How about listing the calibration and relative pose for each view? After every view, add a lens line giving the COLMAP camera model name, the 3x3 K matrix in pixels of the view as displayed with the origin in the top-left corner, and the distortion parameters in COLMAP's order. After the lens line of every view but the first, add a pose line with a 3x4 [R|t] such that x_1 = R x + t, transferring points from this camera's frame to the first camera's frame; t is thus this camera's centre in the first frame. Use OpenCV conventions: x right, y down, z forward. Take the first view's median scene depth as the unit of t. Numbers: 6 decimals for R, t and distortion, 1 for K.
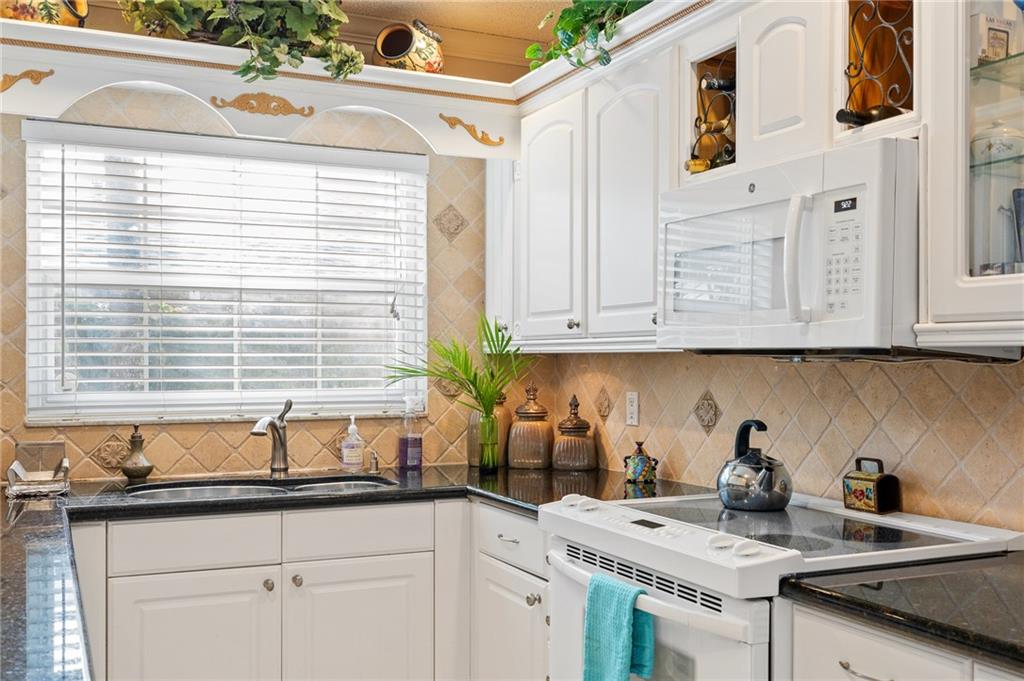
lens RADIAL K [[1015.9, 0, 524.8], [0, 1015.9, 365.4], [0, 0, 1]] dist [0.010149, 0.000000]
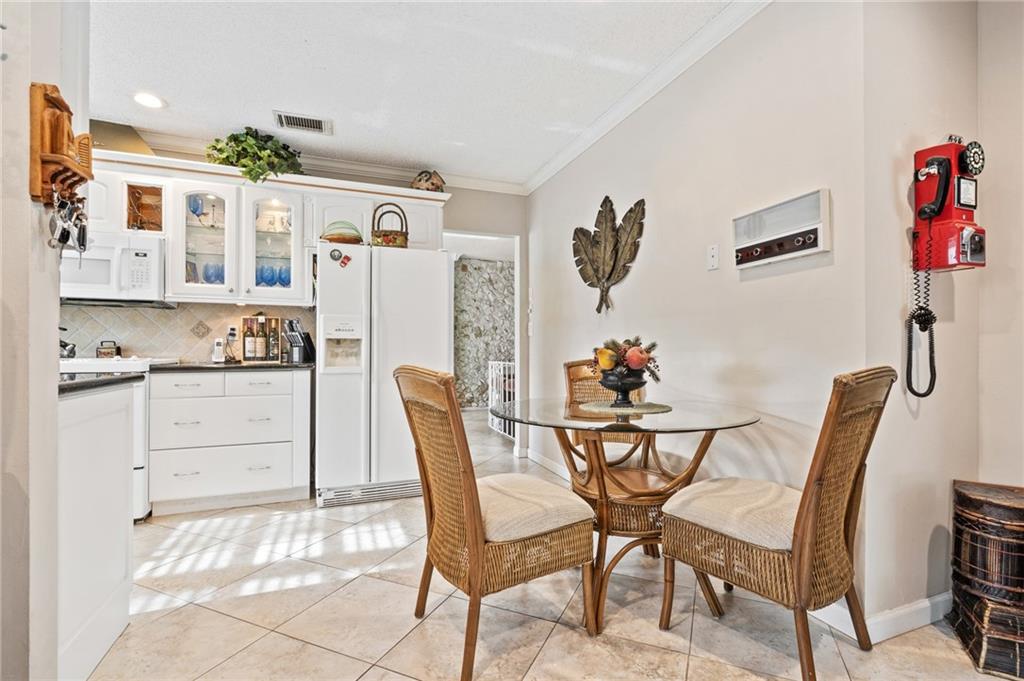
lens RADIAL K [[471.3, 0, 512.4], [0, 471.3, 343.2], [0, 0, 1]] dist [-0.000617, 0.001763]
pose [[0.078821, 0.010039, 0.996838, -0.860922], [0.007765, 0.999913, -0.010684, 0.116999], [-0.996859, 0.008583, 0.078736, -0.220519]]
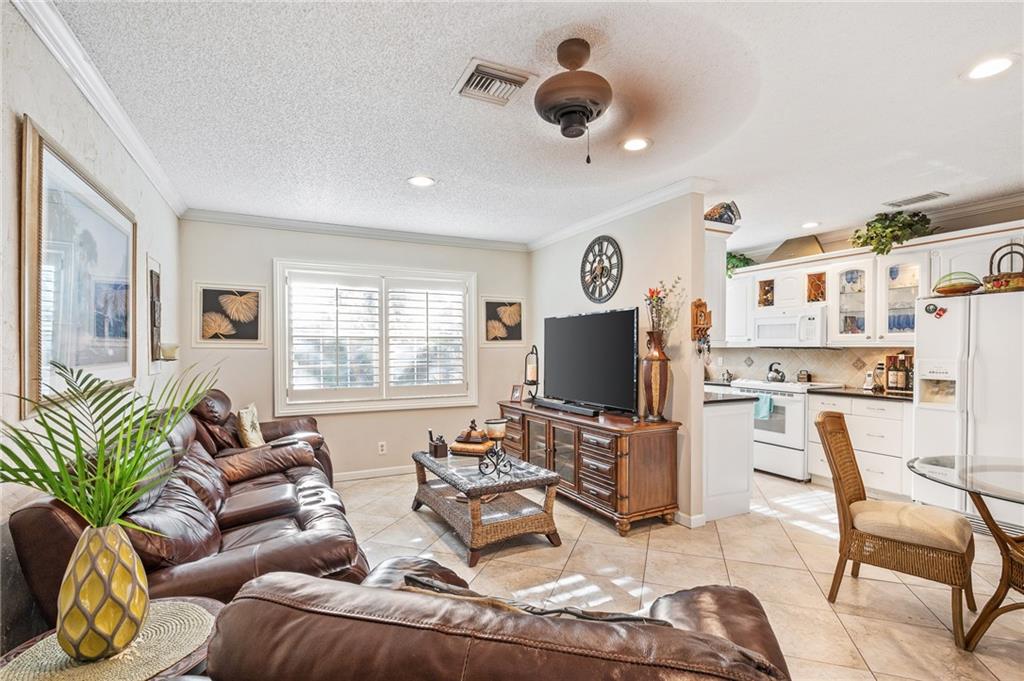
lens RADIAL K [[471.3, 0, 513.3], [0, 471.3, 356.6], [0, 0, 1]] dist [-0.000617, 0.001763]
pose [[0.999849, -0.002269, 0.017214, -0.985942], [0.002077, 0.999936, 0.011133, 0.001294], [-0.017238, -0.011096, 0.999790, -1.079481]]
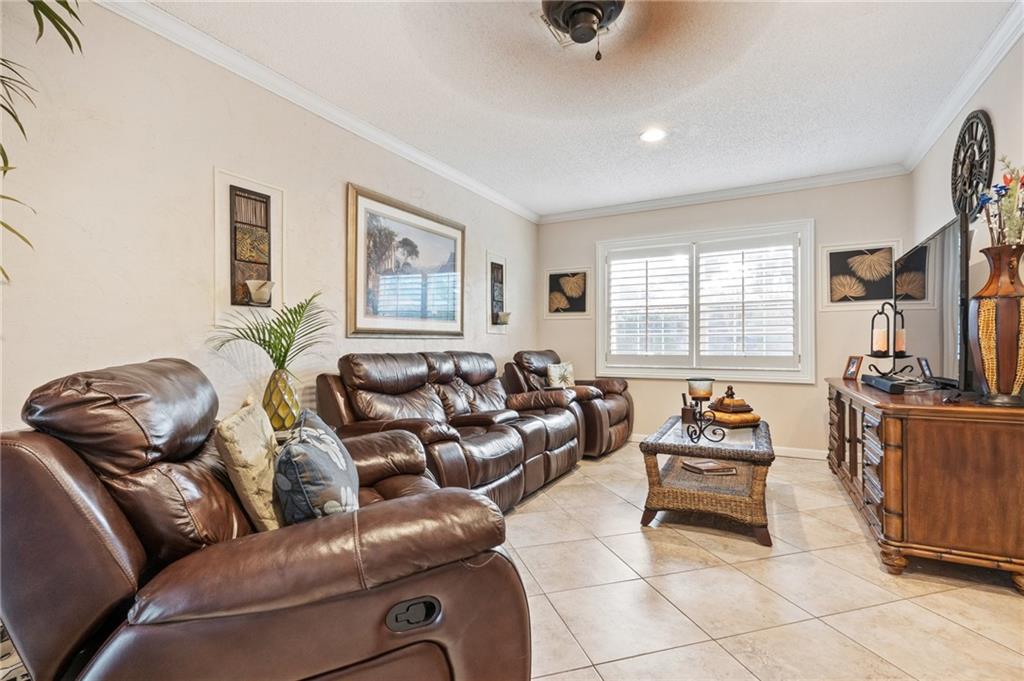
lens RADIAL K [[471.3, 0, 514.2], [0, 471.3, 342.3], [0, 0, 1]] dist [-0.000617, 0.001763]
pose [[0.596348, -0.004497, -0.802713, -0.387197], [-0.002993, 0.999965, -0.007825, 0.112754], [0.802720, 0.007068, 0.596314, -0.826537]]
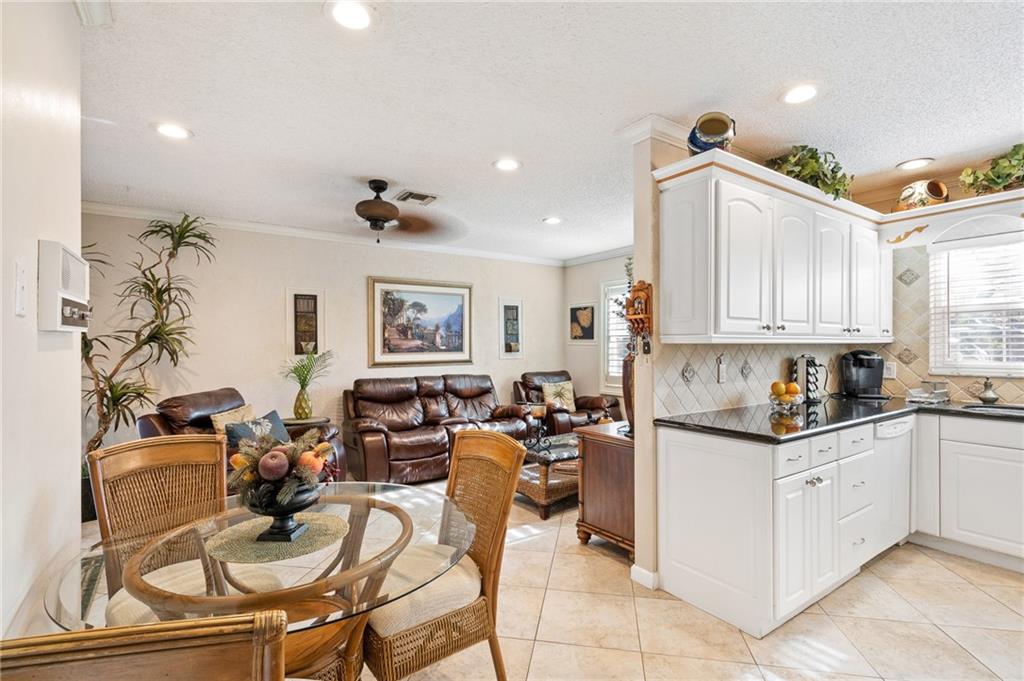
lens RADIAL K [[471.3, 0, 512.3], [0, 471.3, 347.5], [0, 0, 1]] dist [-0.000617, 0.001763]
pose [[0.177187, 0.003718, -0.984170, 0.540255], [-0.000371, 0.999993, 0.003712, -0.008240], [0.984177, -0.000293, 0.177187, -0.180388]]
